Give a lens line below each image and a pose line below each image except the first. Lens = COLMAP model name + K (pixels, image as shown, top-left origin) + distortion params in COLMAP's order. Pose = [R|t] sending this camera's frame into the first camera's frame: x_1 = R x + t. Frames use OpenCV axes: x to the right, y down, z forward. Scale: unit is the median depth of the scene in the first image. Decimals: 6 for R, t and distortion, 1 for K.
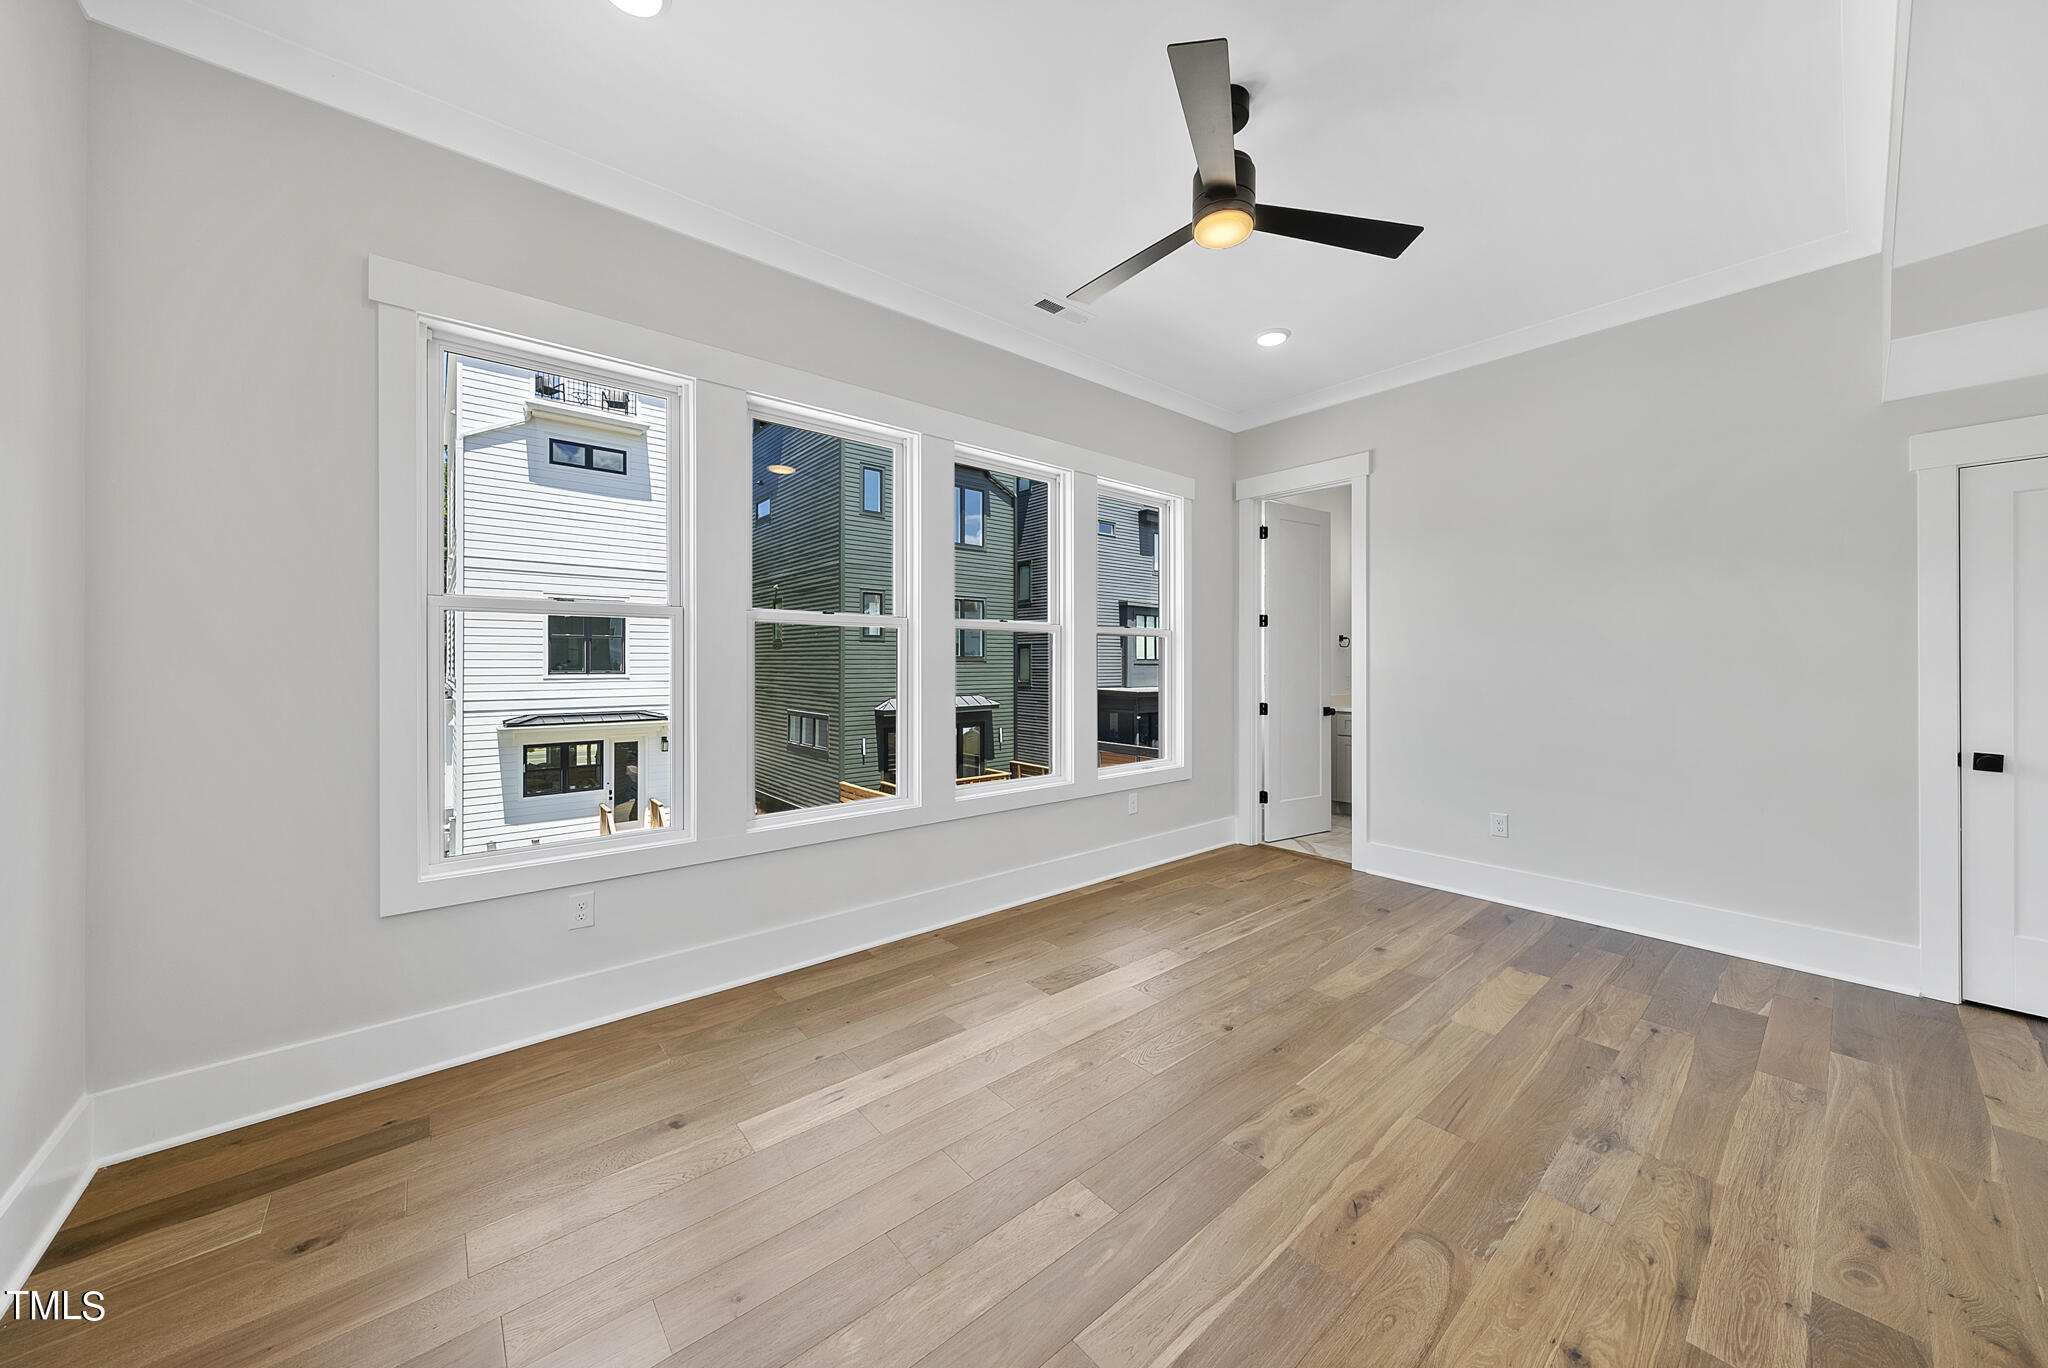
lens RADIAL K [[716.2, 0, 1029.4], [0, 716.2, 675.3], [0, 0, 1]] dist [-0.001227, -0.000232]
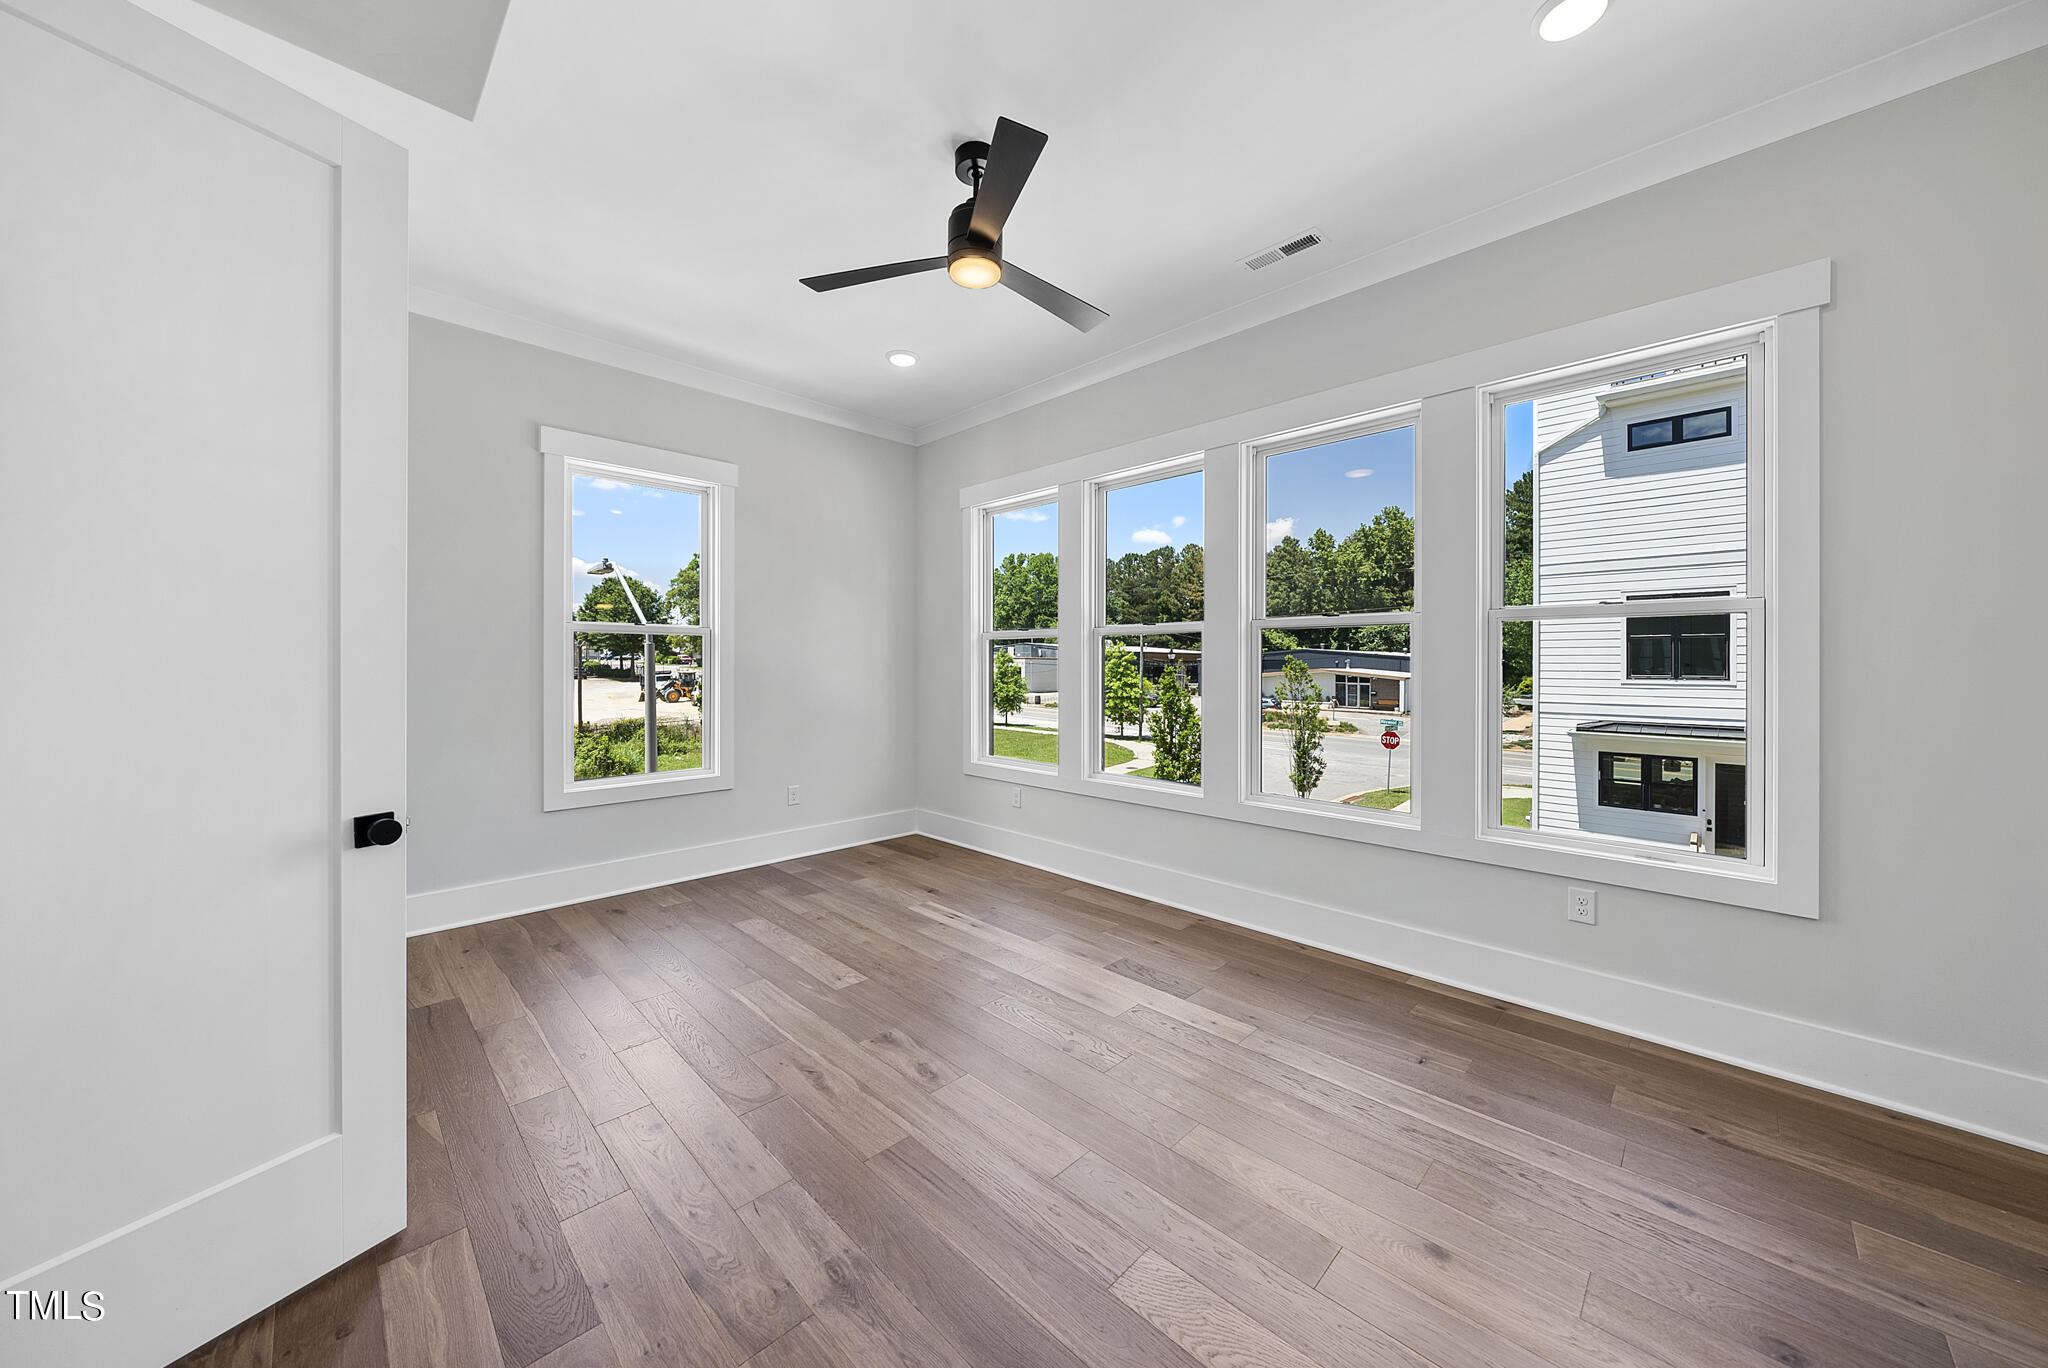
lens RADIAL K [[714.0, 0, 1016.7], [0, 714.0, 690.4], [0, 0, 1]] dist [-0.000751, -0.000196]
pose [[0.069678, 0.036331, -0.996908, 0.214116], [-0.020704, 0.999174, 0.034967, -0.002558], [0.997355, 0.018204, 0.070373, 0.153227]]
